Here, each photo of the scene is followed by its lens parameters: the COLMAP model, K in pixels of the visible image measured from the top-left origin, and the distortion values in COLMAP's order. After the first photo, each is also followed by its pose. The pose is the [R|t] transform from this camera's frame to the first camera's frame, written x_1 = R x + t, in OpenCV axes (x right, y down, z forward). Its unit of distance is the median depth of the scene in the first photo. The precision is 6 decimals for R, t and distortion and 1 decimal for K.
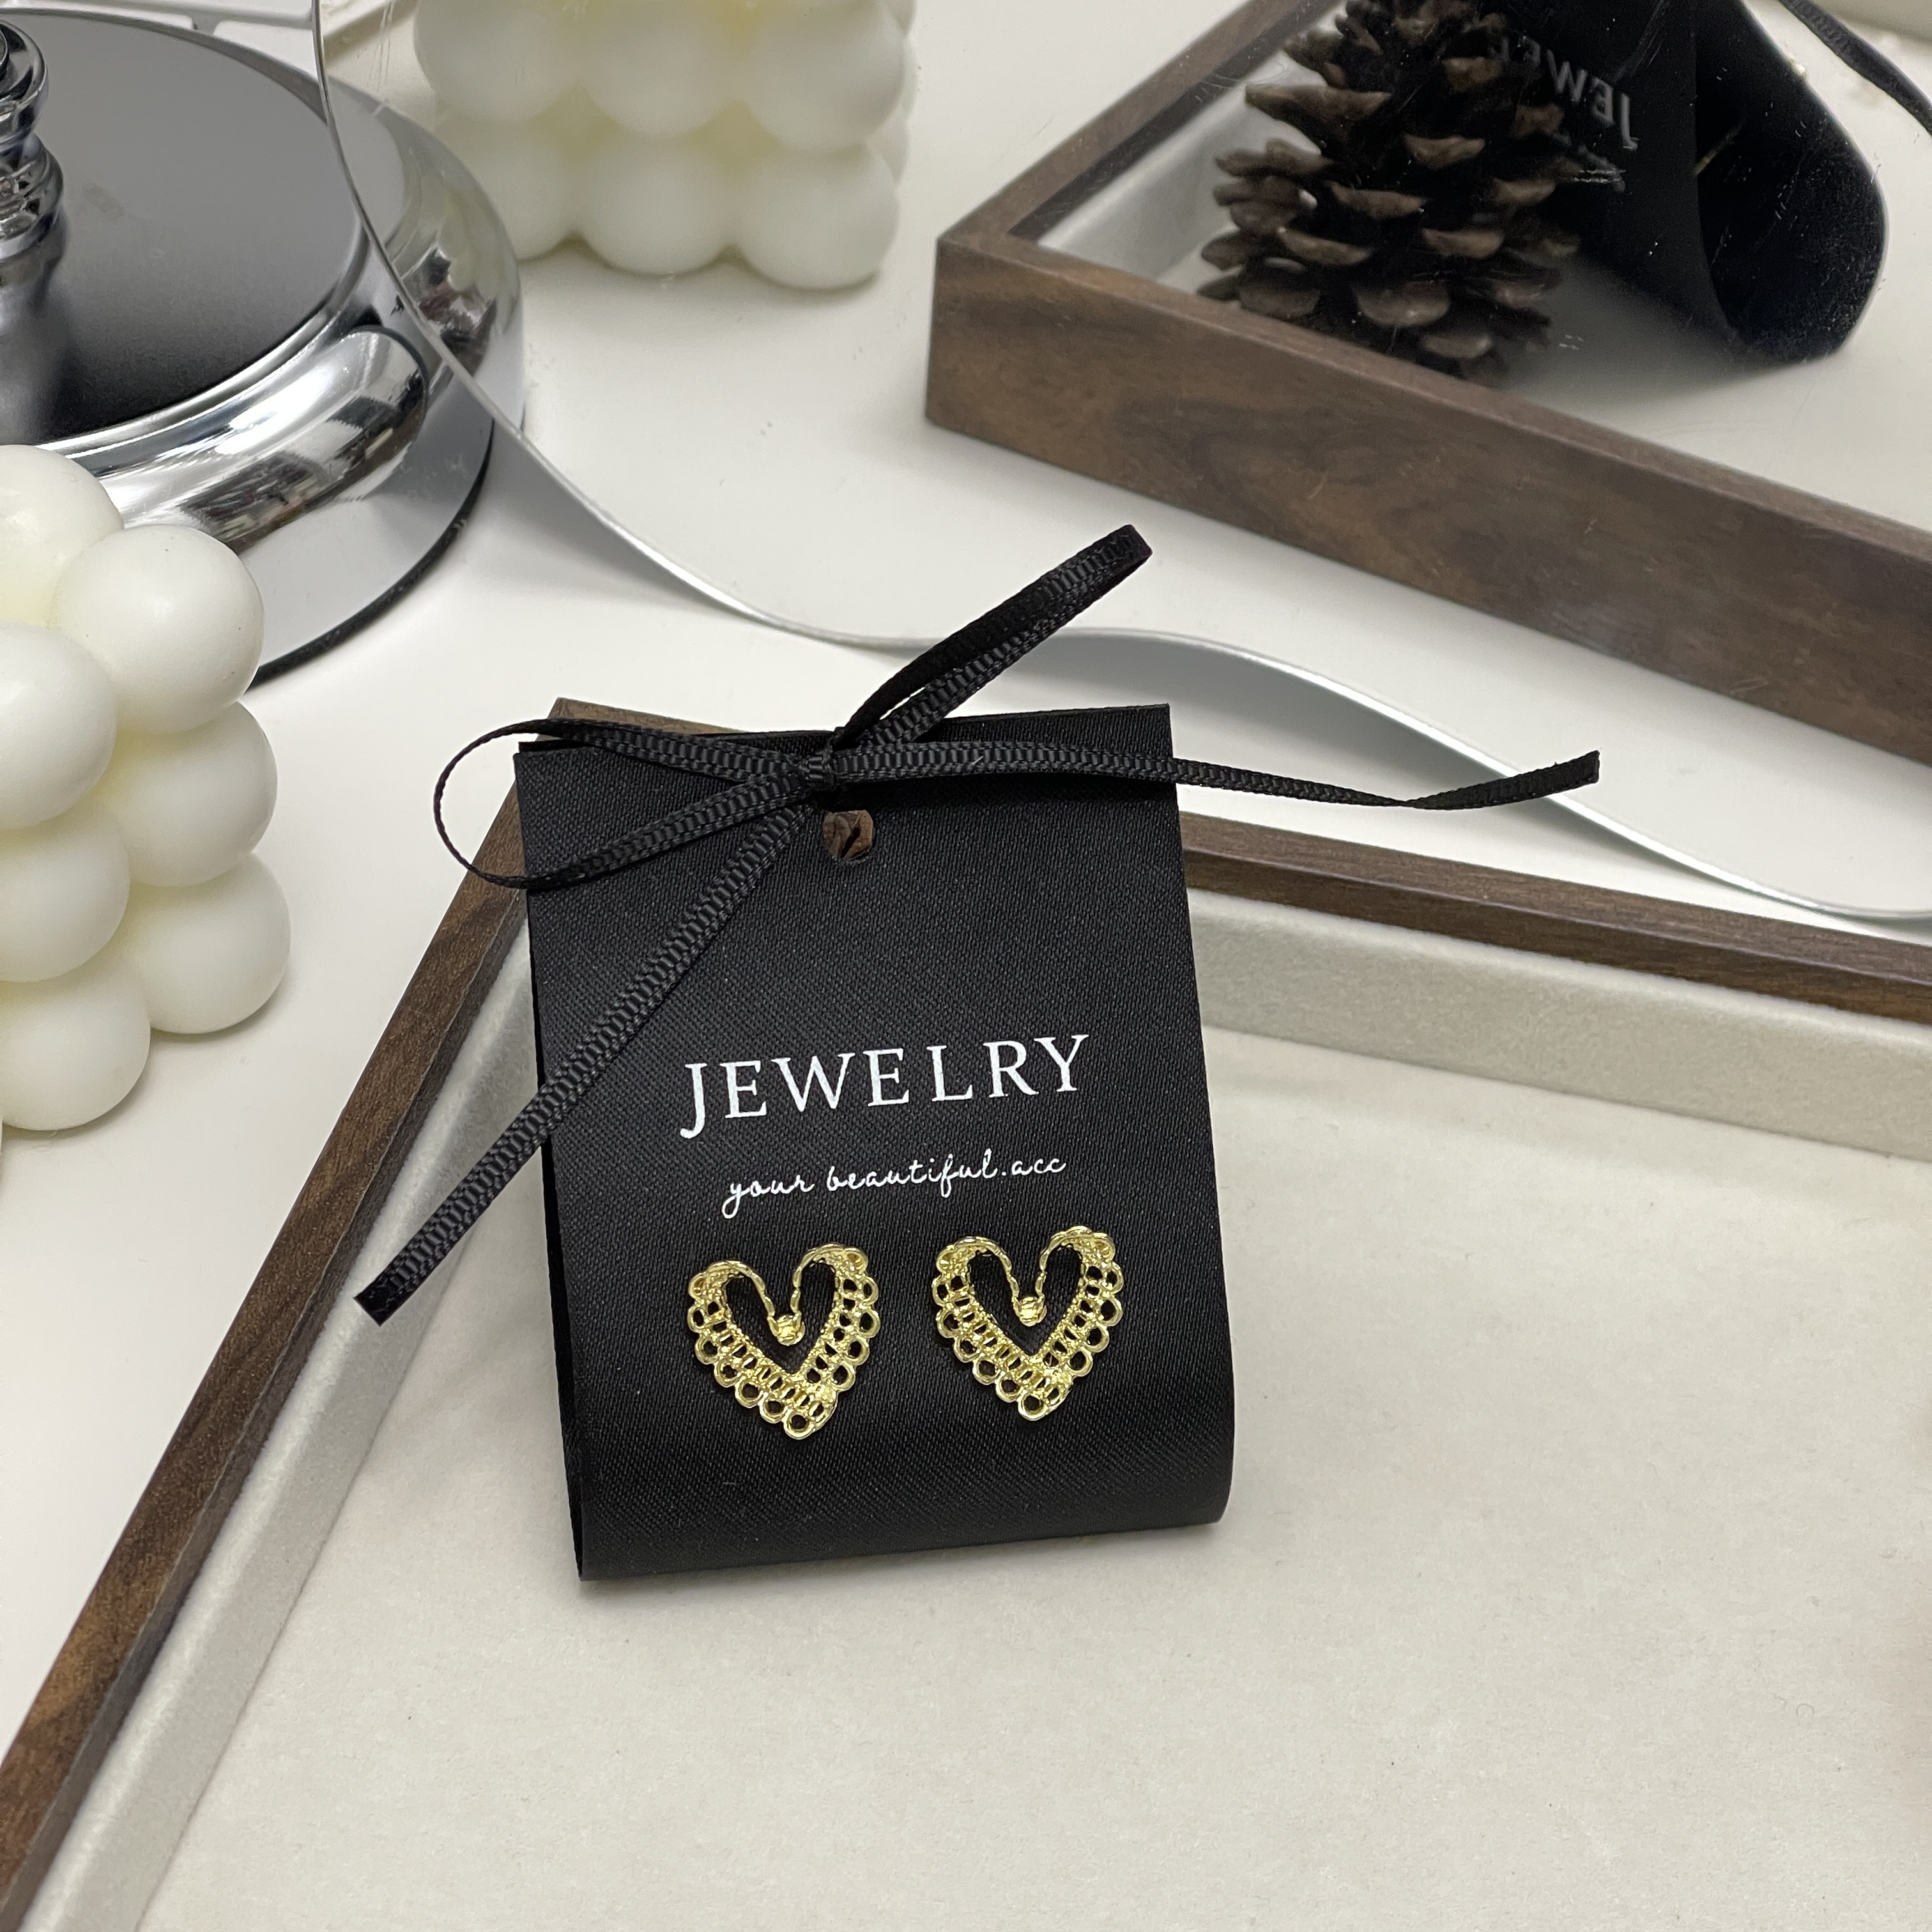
lens RADIAL K [[4968.7, 0, 998.5], [0, 4968.7, 944.0], [0, 0, 1]] dist [0.144015, 0.000000]
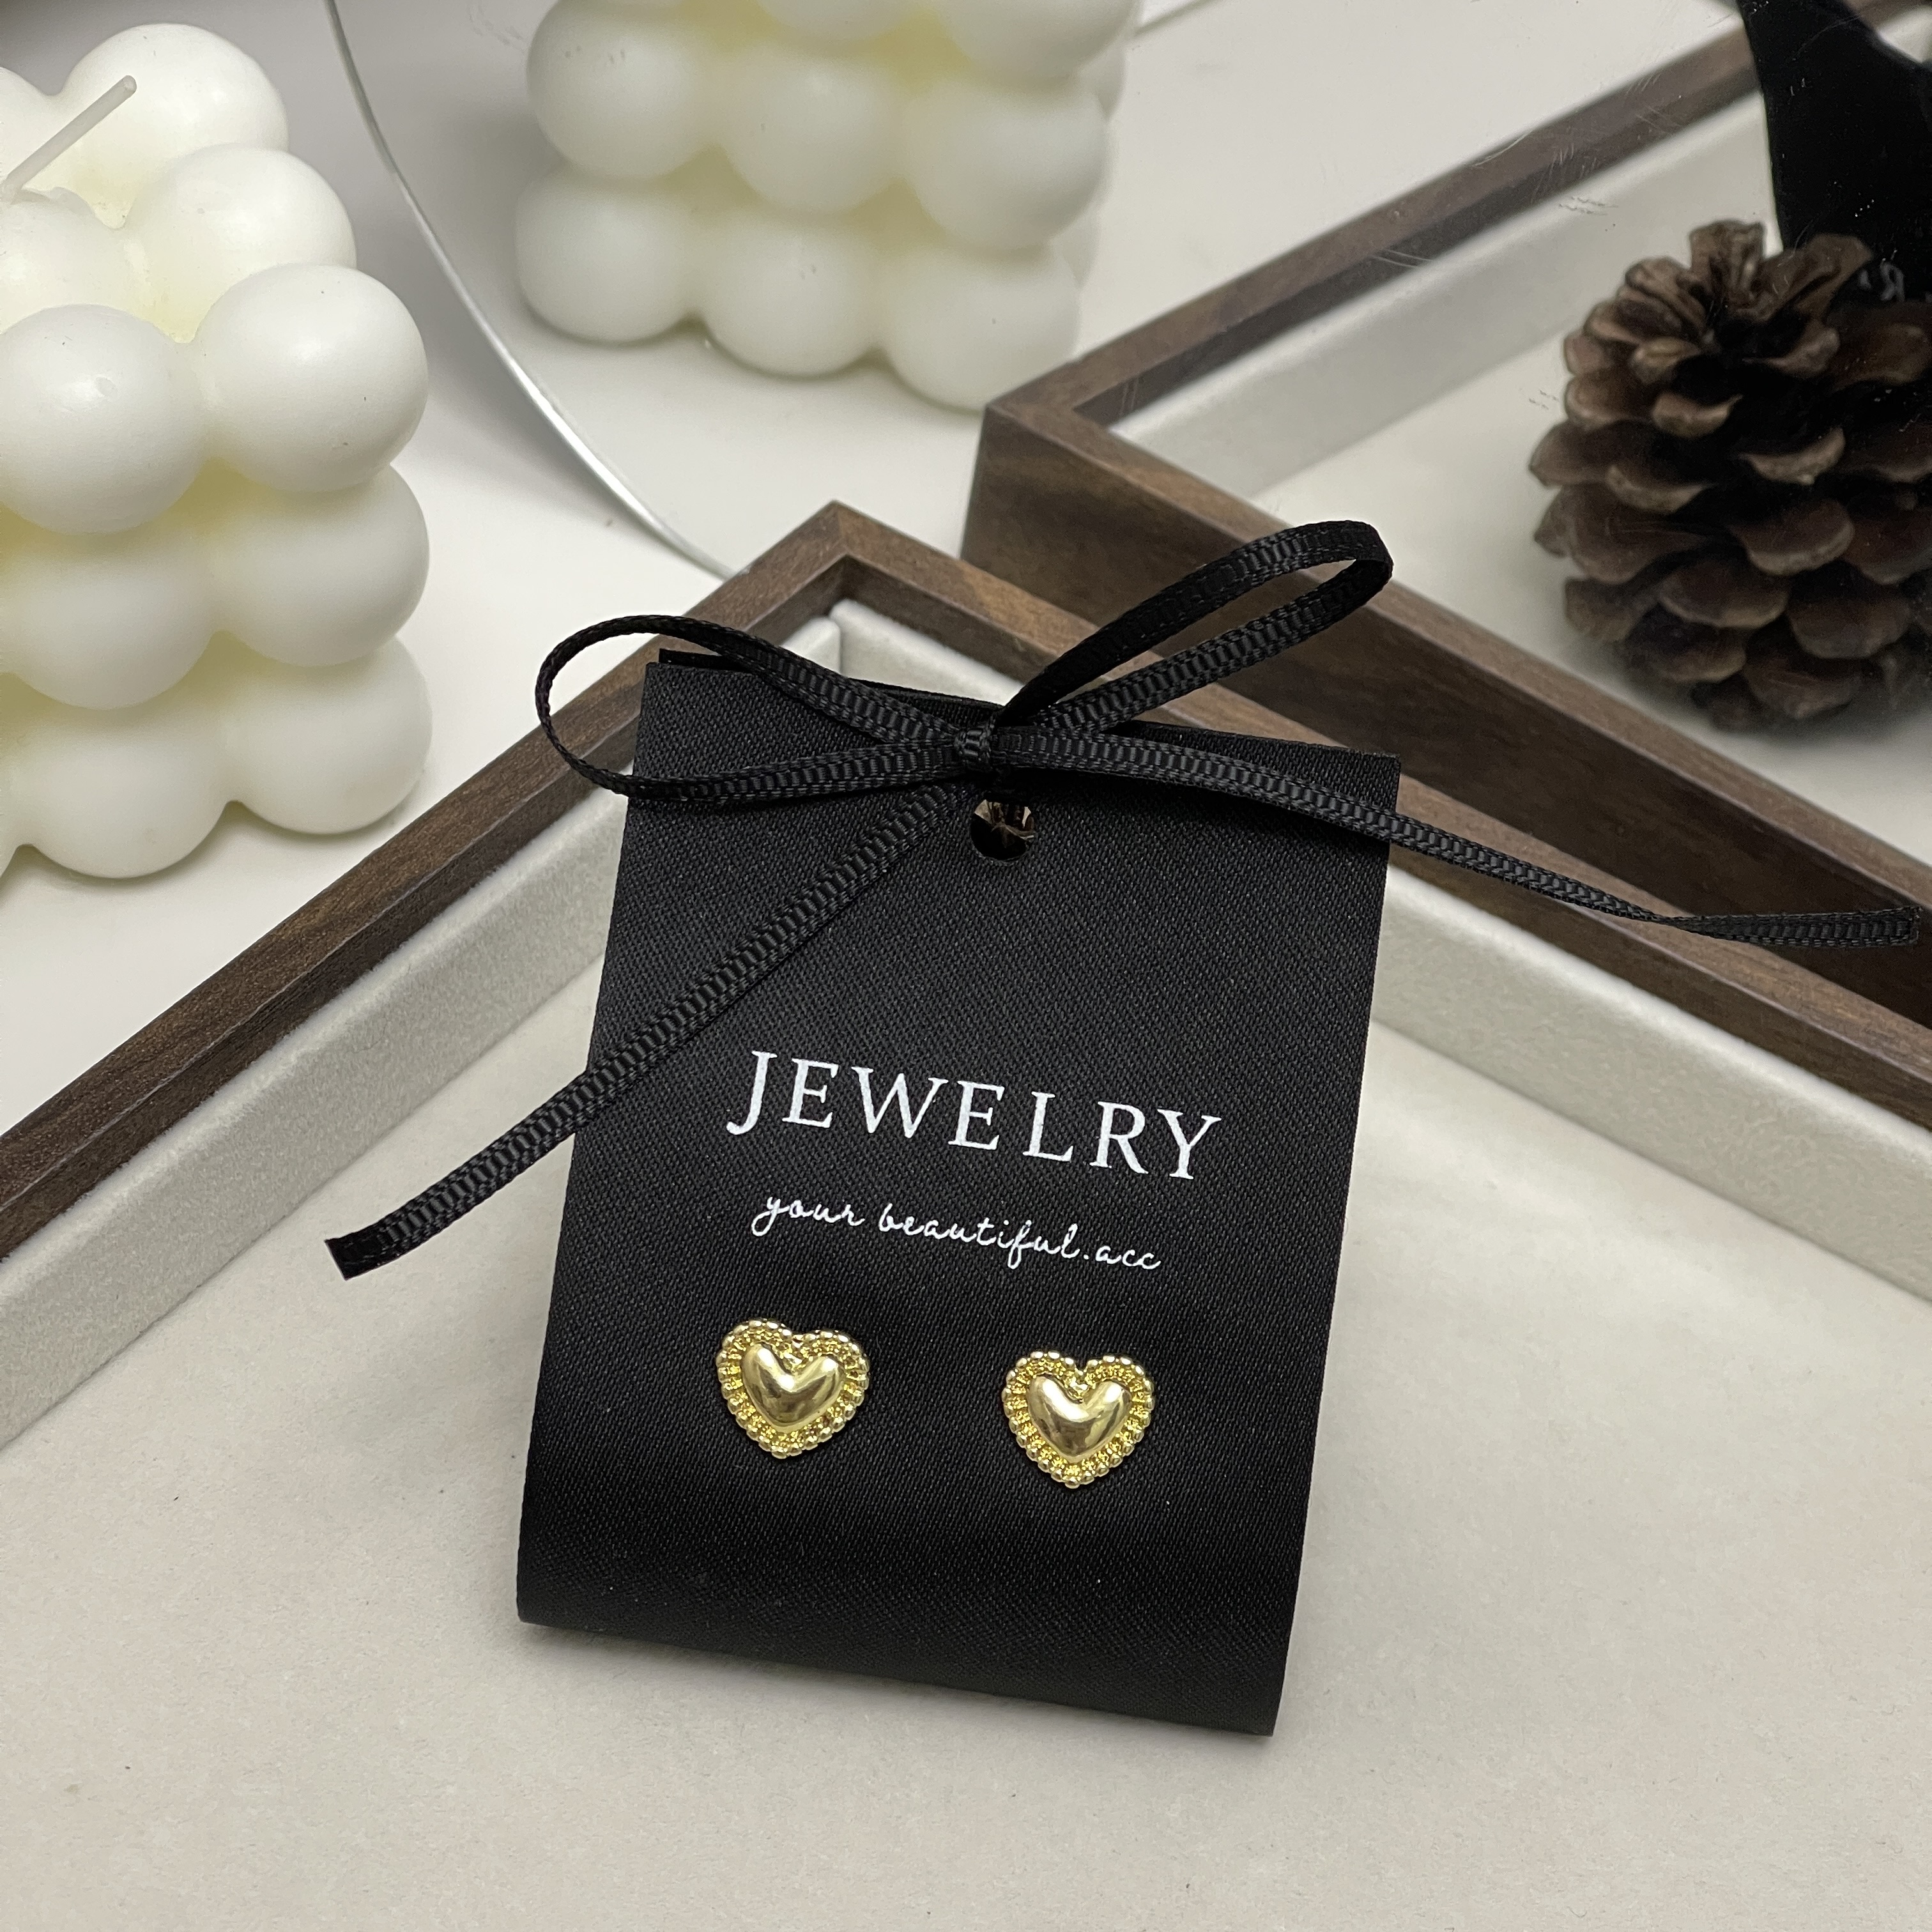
lens RADIAL K [[4968.7, 0, 998.3], [0, 4968.7, 920.5], [0, 0, 1]] dist [0.144015, 0.000000]
pose [[0.931235, 0.261194, -0.254125, 0.209471], [-0.263091, 0.964390, 0.027125, -0.009042], [0.252161, 0.041598, 0.966791, 0.150128]]
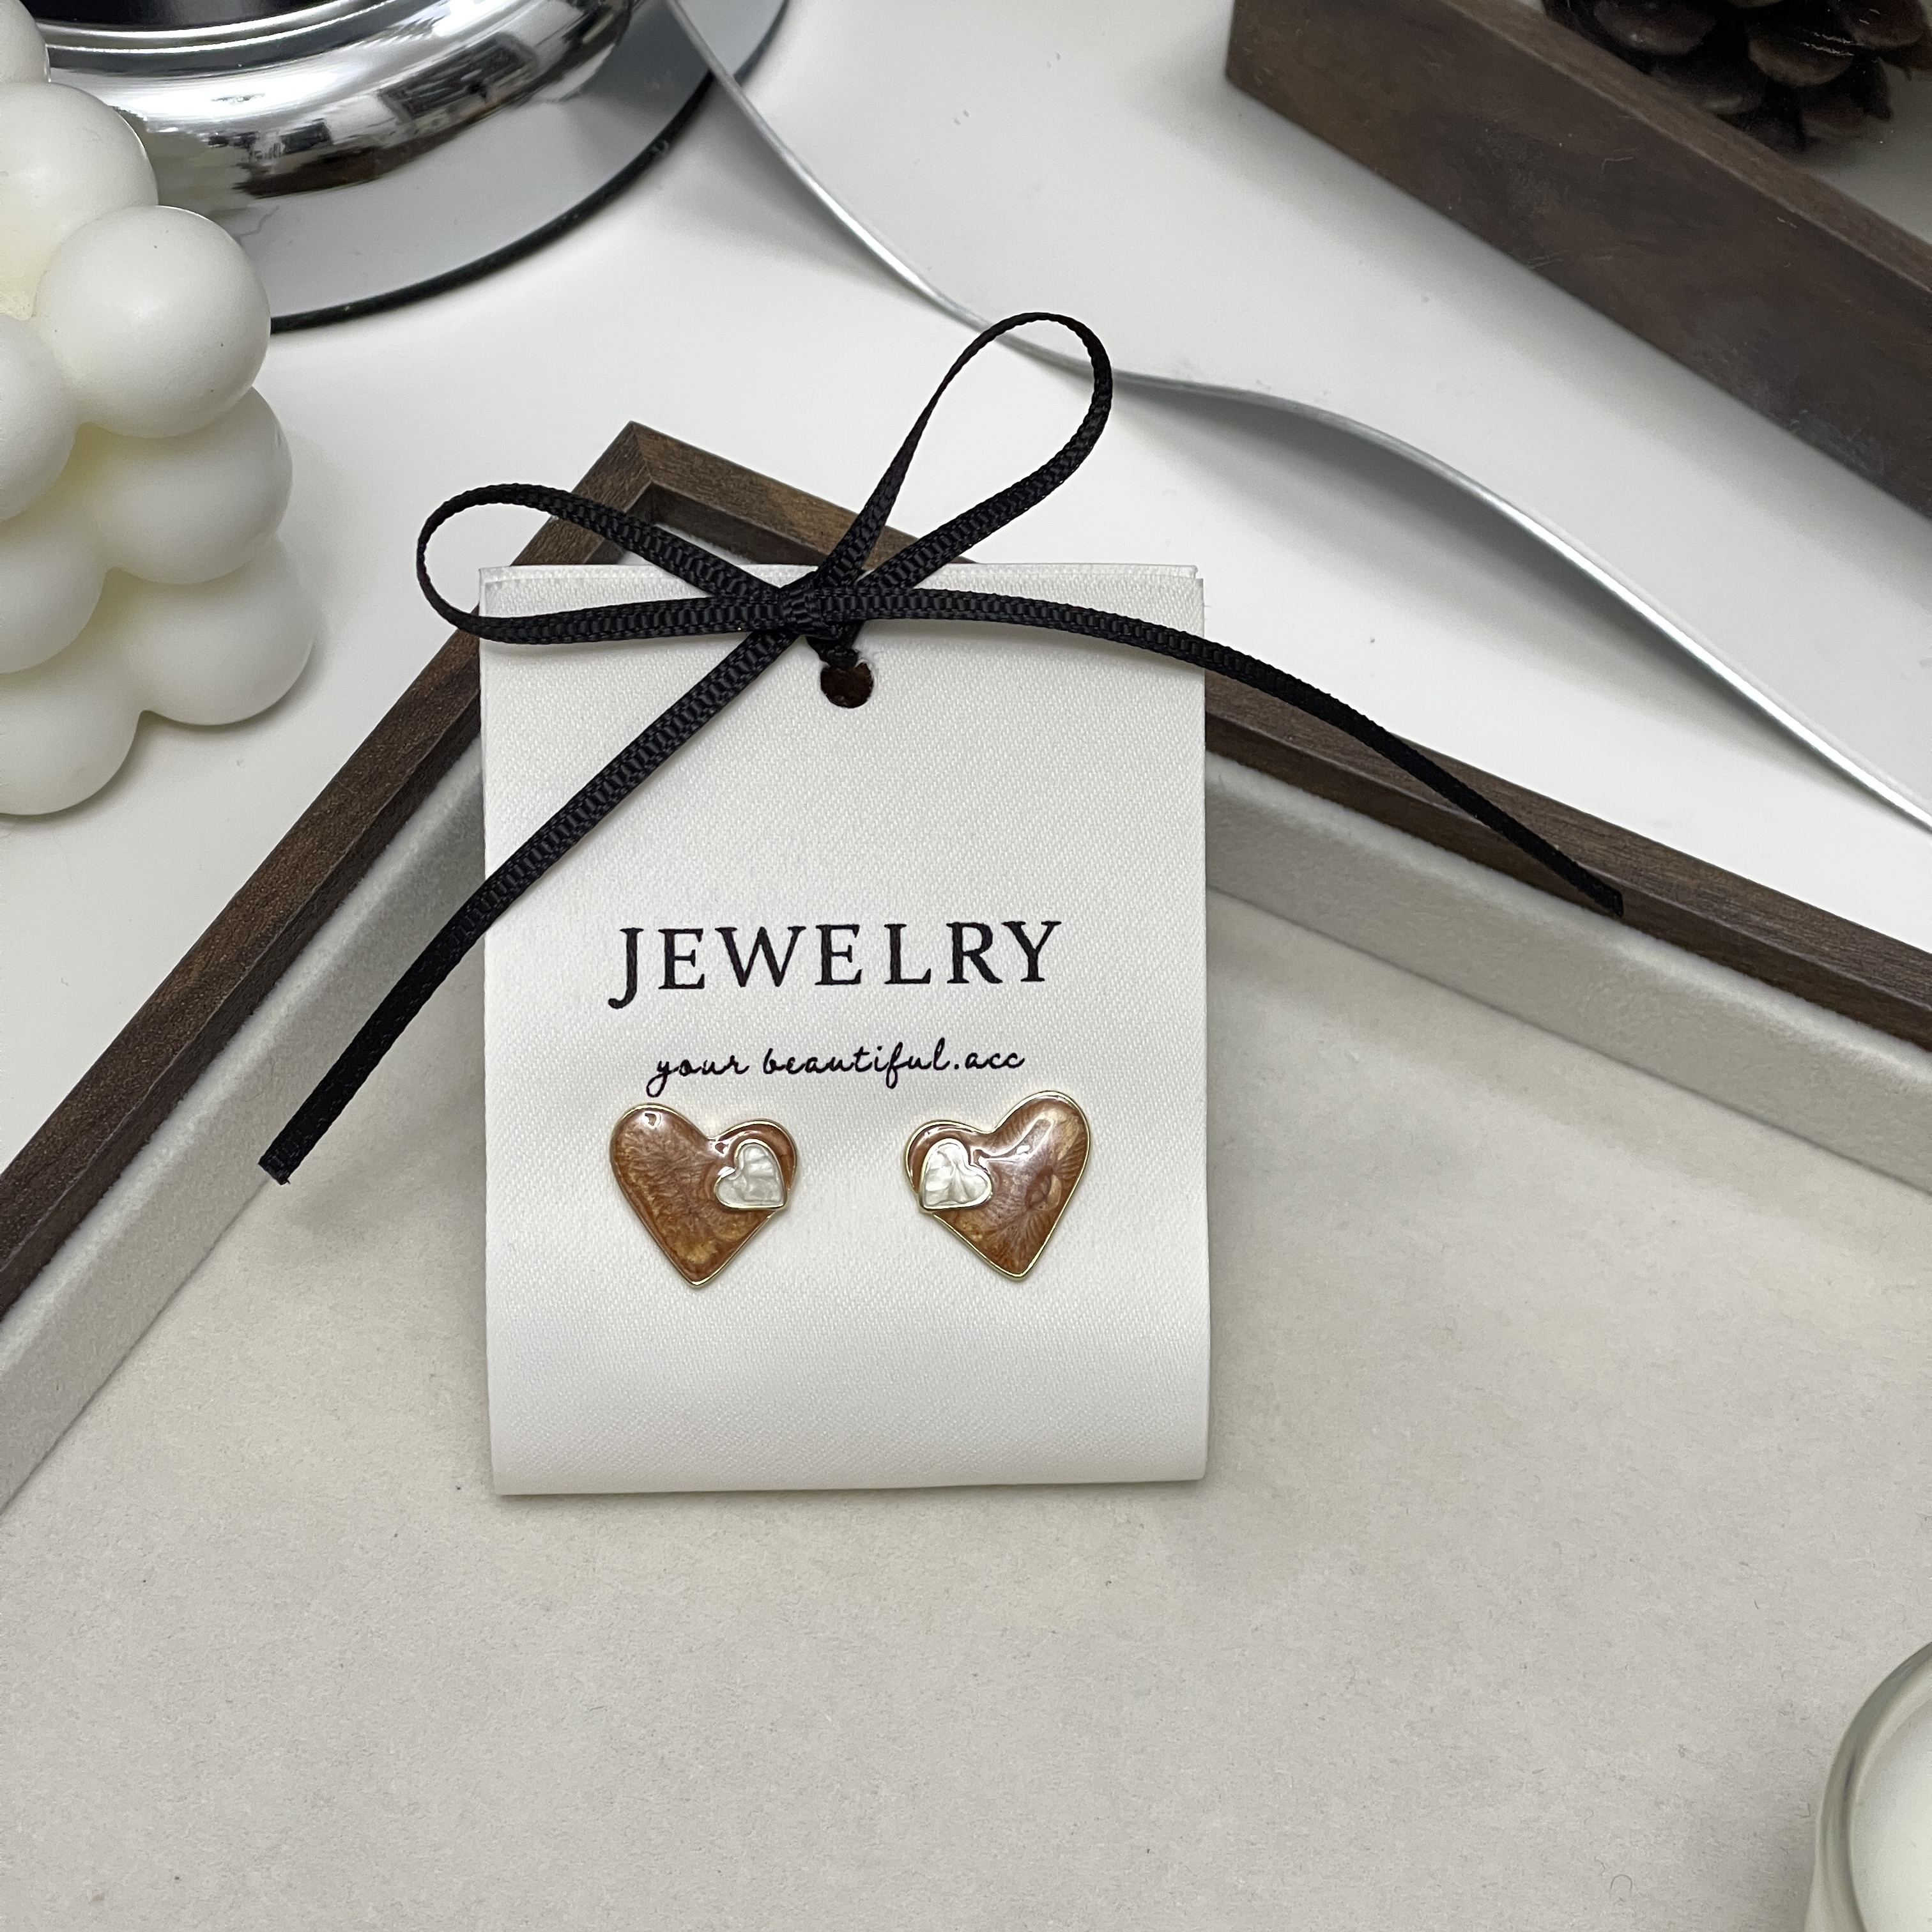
lens RADIAL K [[4968.7, 0, 991.3], [0, 4968.7, 920.2], [0, 0, 1]] dist [0.144015, 0.000000]
pose [[0.965534, 0.183788, -0.184299, 0.176990], [-0.147253, 0.969594, 0.195457, -0.164578], [0.214618, -0.161582, 0.963240, 0.134103]]
